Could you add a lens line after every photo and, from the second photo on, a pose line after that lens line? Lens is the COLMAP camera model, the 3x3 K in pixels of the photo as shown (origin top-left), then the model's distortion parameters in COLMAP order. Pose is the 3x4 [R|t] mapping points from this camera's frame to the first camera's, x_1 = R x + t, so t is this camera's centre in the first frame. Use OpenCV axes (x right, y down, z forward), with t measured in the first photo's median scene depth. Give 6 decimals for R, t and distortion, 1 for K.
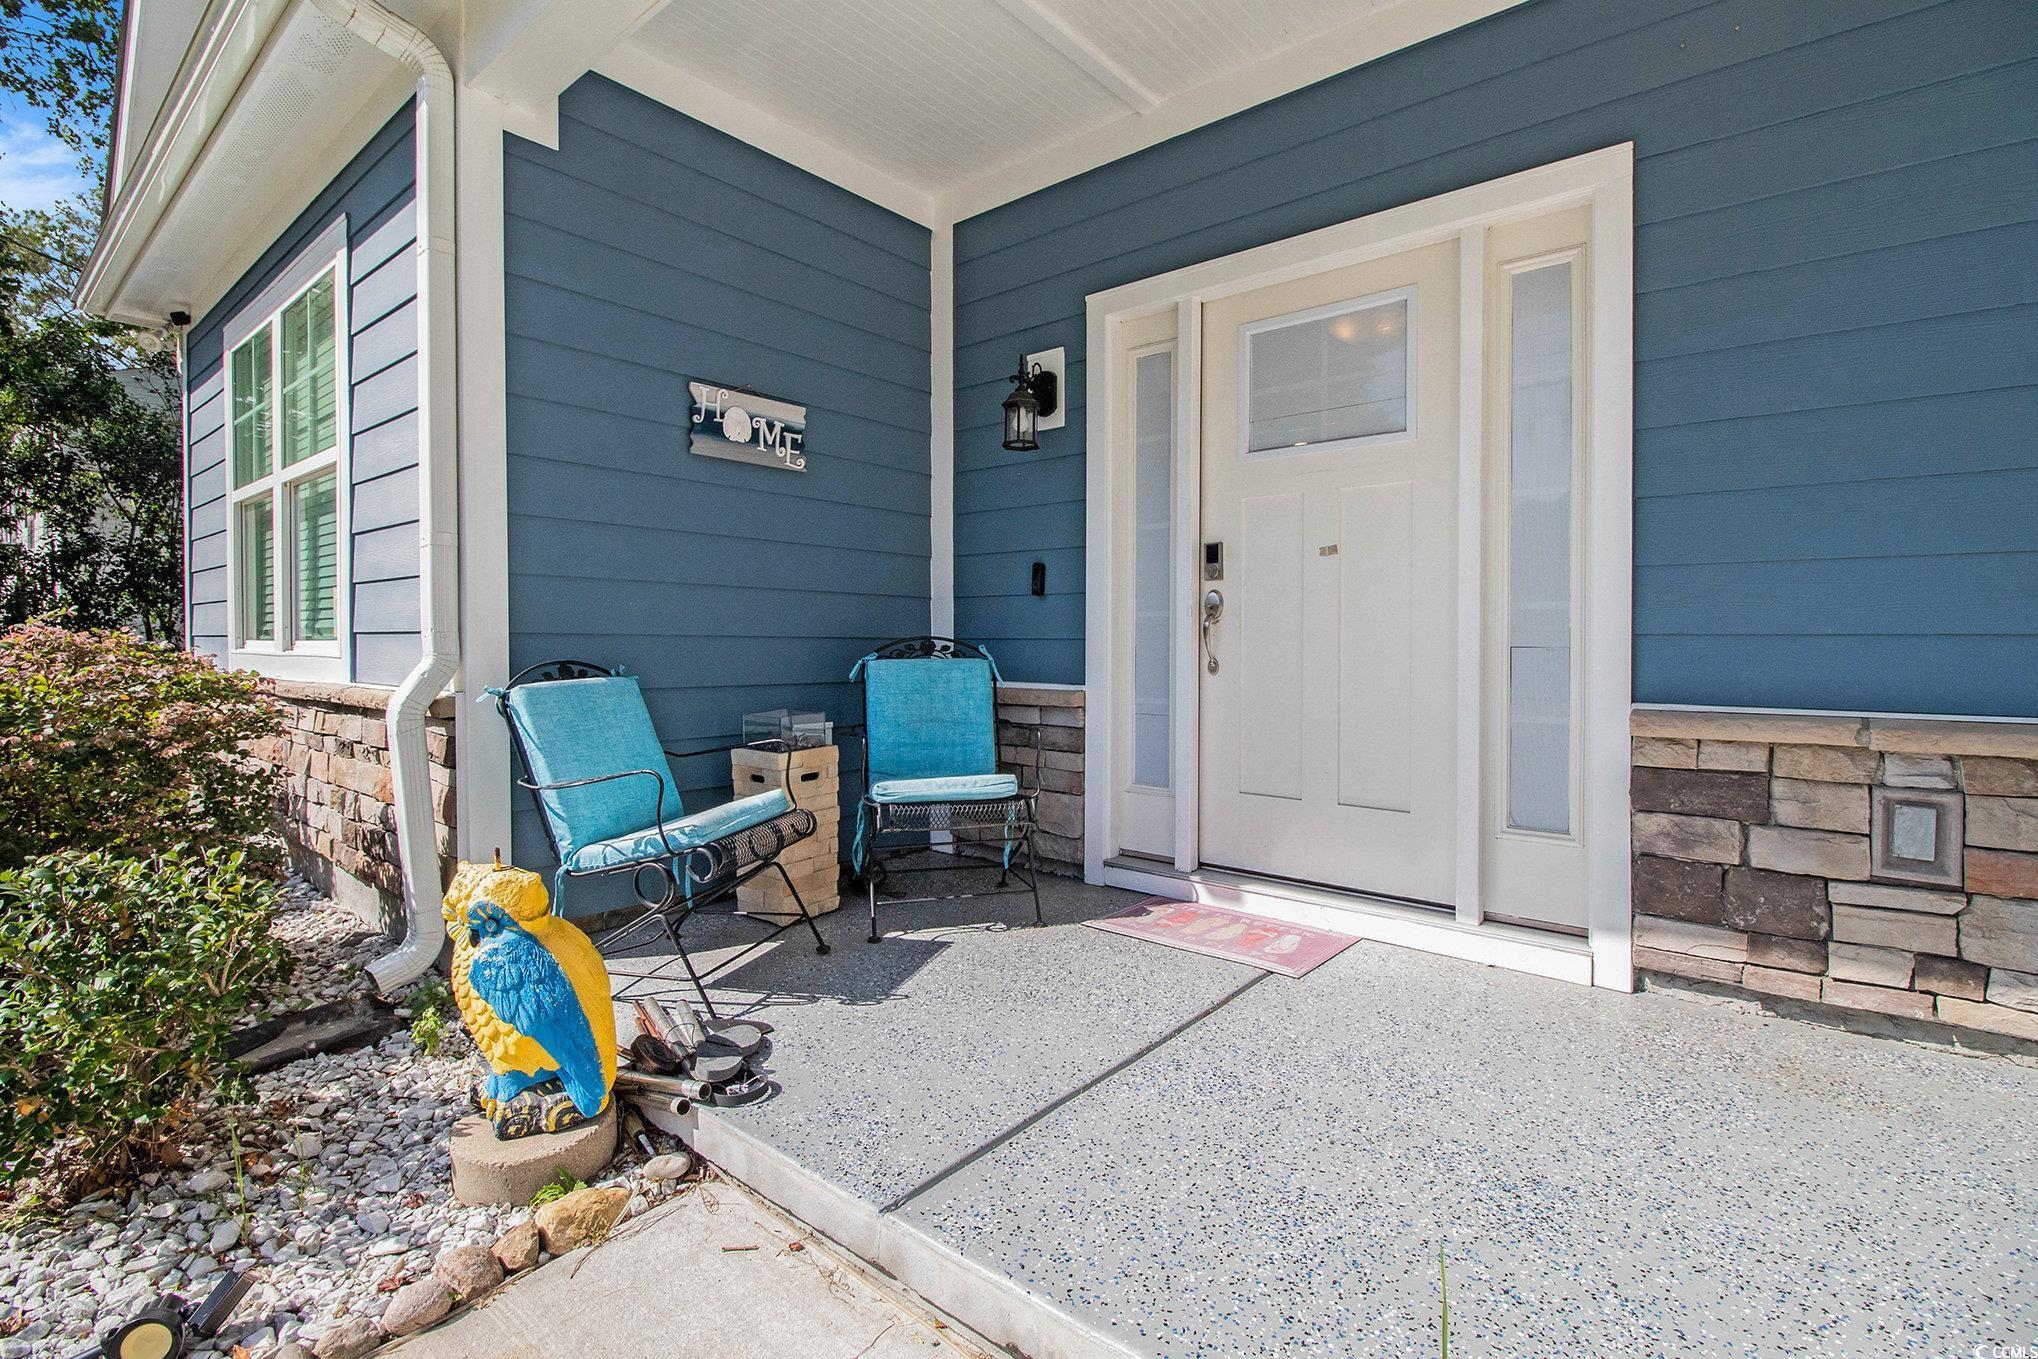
lens RADIAL K [[972.5, 0, 1011.1], [0, 972.5, 672.7], [0, 0, 1]] dist [0.002477, 0.000139]
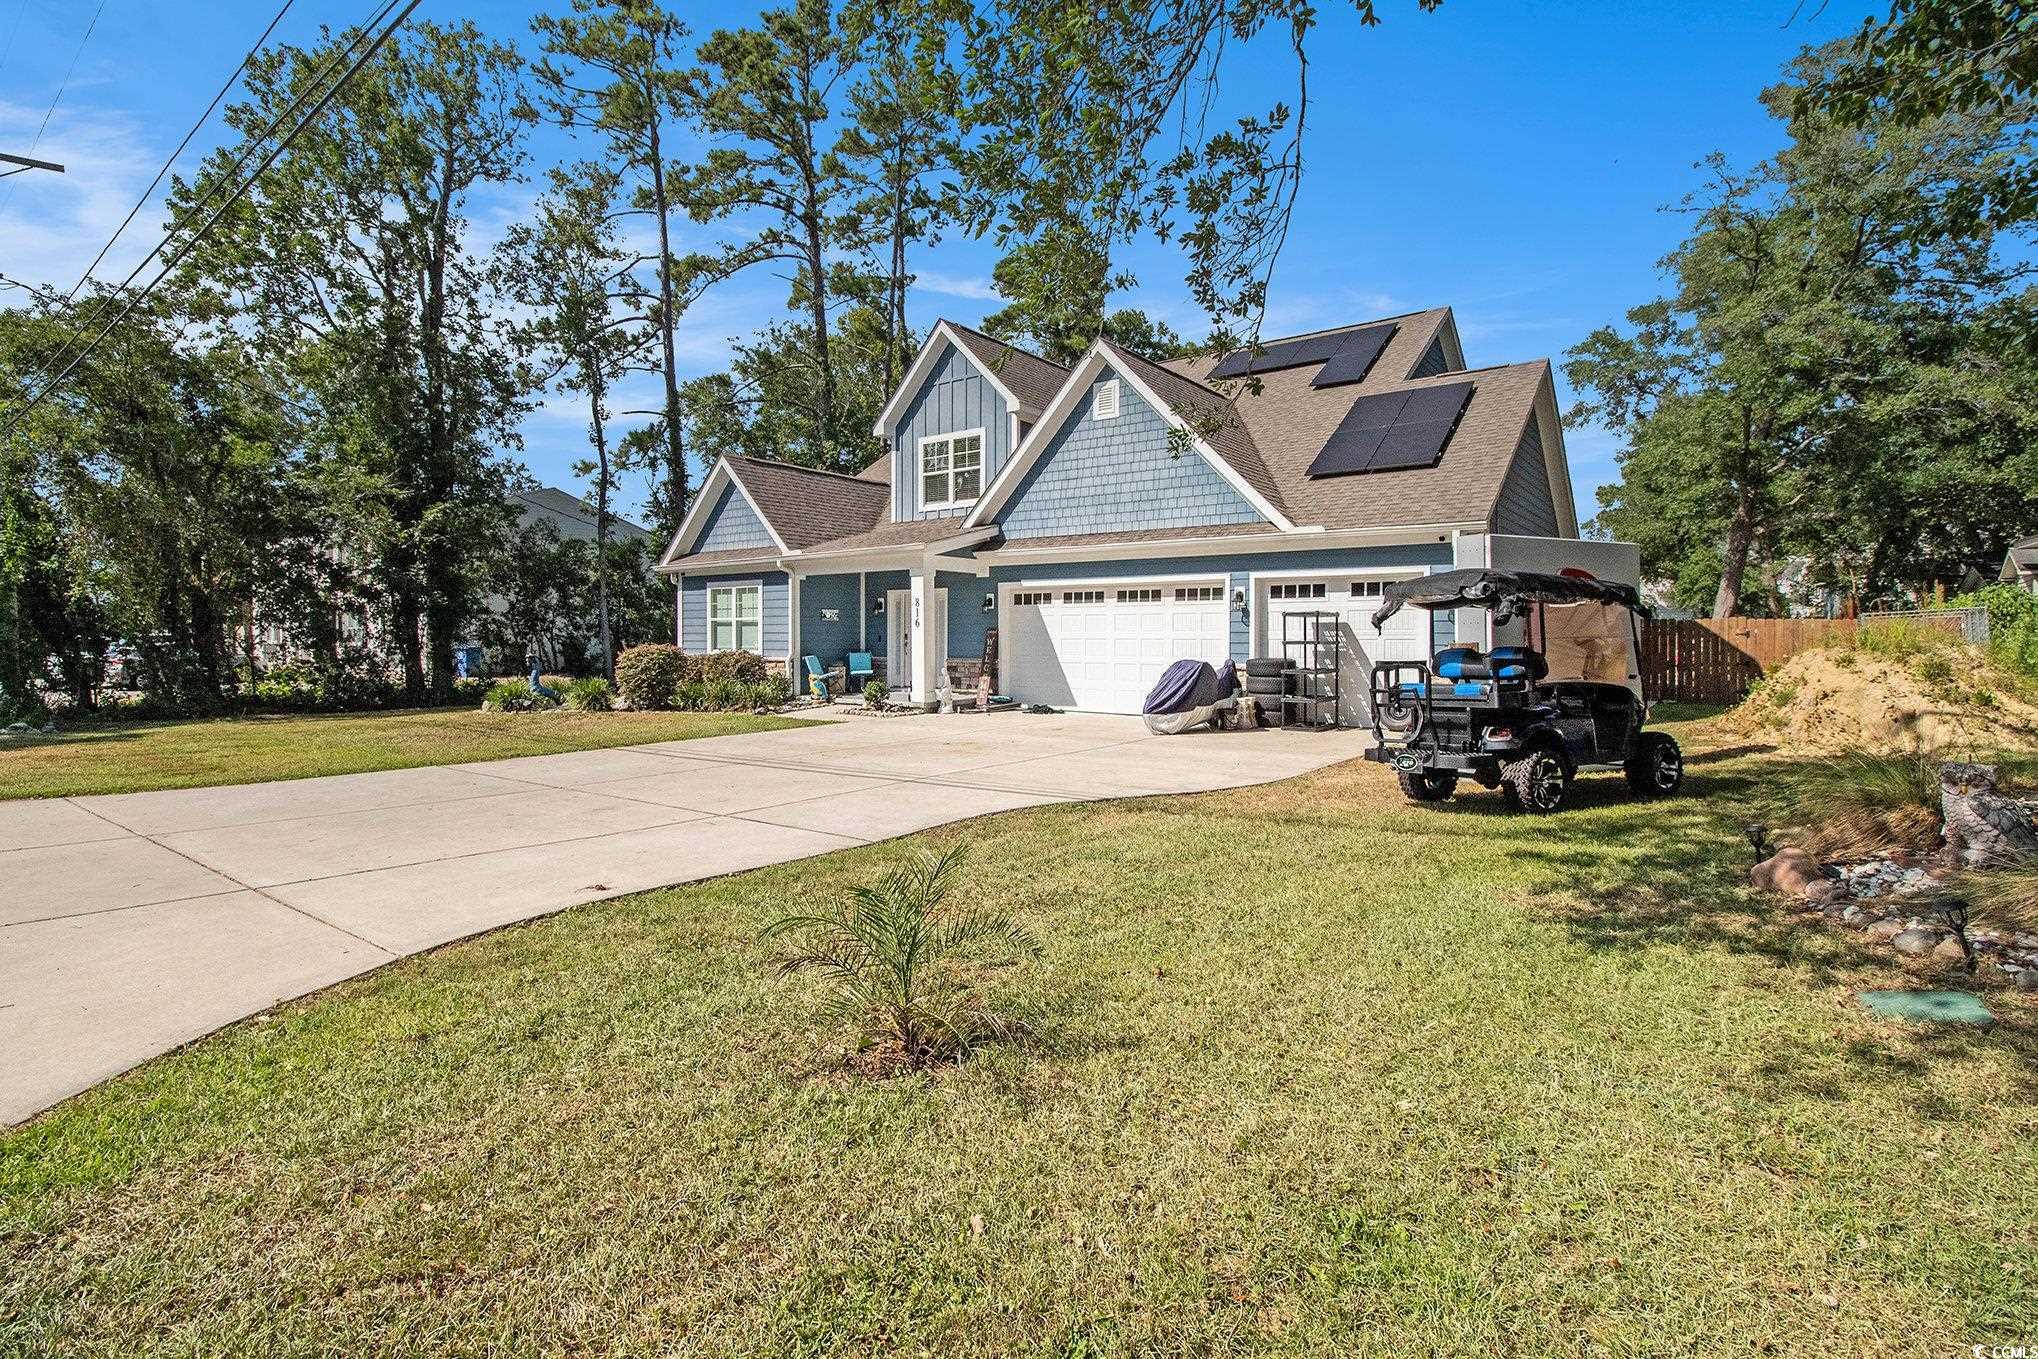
lens RADIAL K [[972.5, 0, 1021.2], [0, 972.5, 679.6], [0, 0, 1]] dist [0.002477, 0.000139]
pose [[0.999342, -0.003064, 0.036144, 0.690100], [0.002586, 0.999909, 0.013272, 0.076197], [-0.036181, -0.013170, 0.999258, -5.016164]]
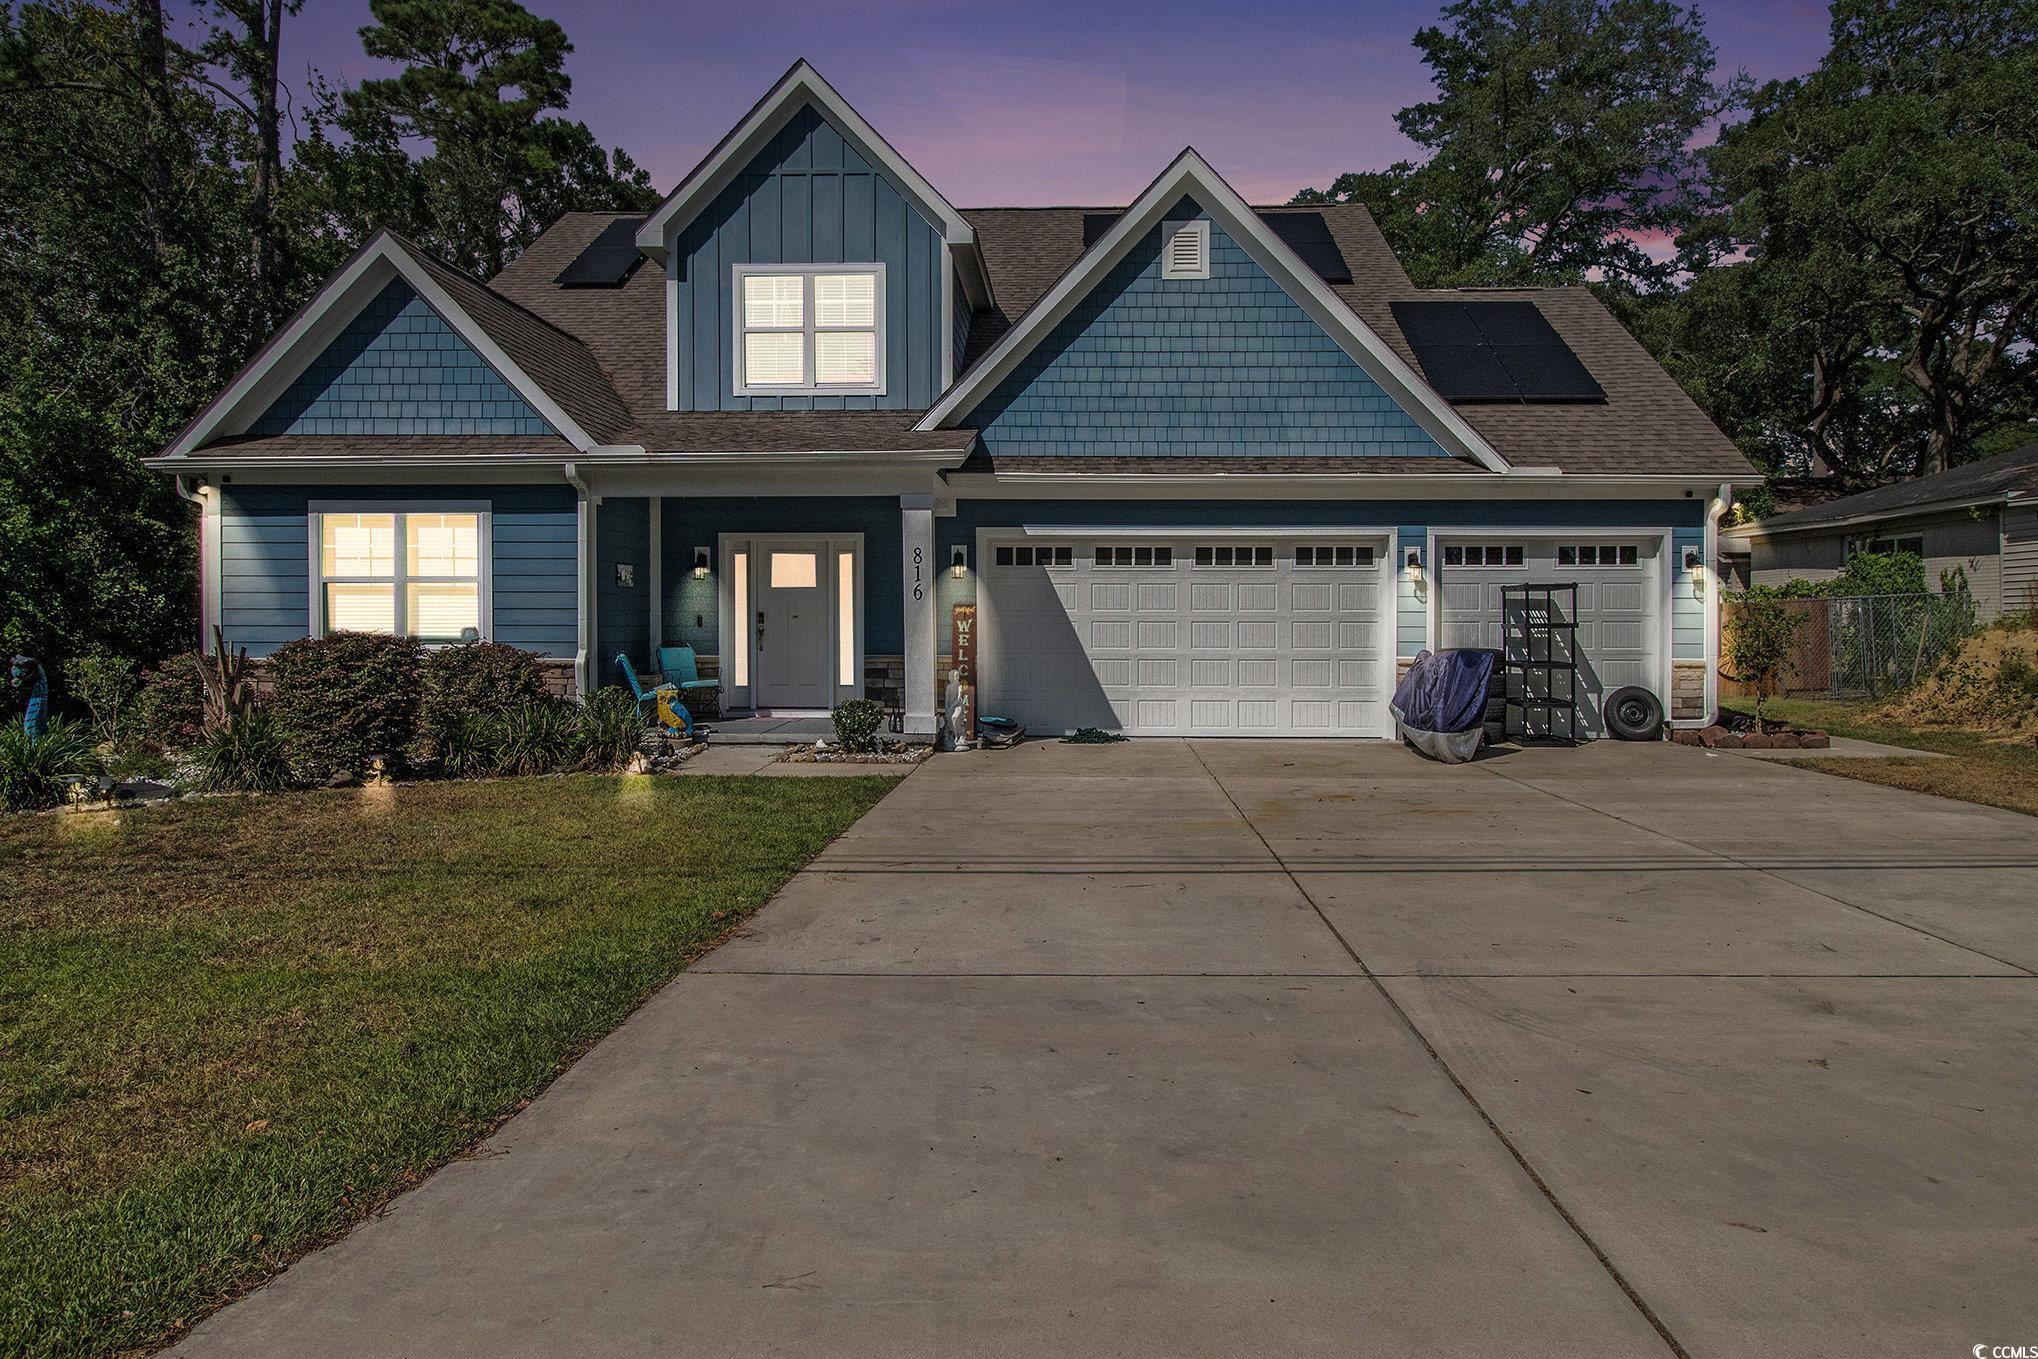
lens RADIAL K [[1309.9, 0, 1023.0], [0, 1309.9, 668.6], [0, 0, 1]] dist [0.009404, 0.000767]
pose [[0.791071, -0.022429, 0.611313, -1.812506], [0.020269, 0.999740, 0.010450, 0.032923], [-0.611388, 0.004124, 0.791320, -3.093738]]
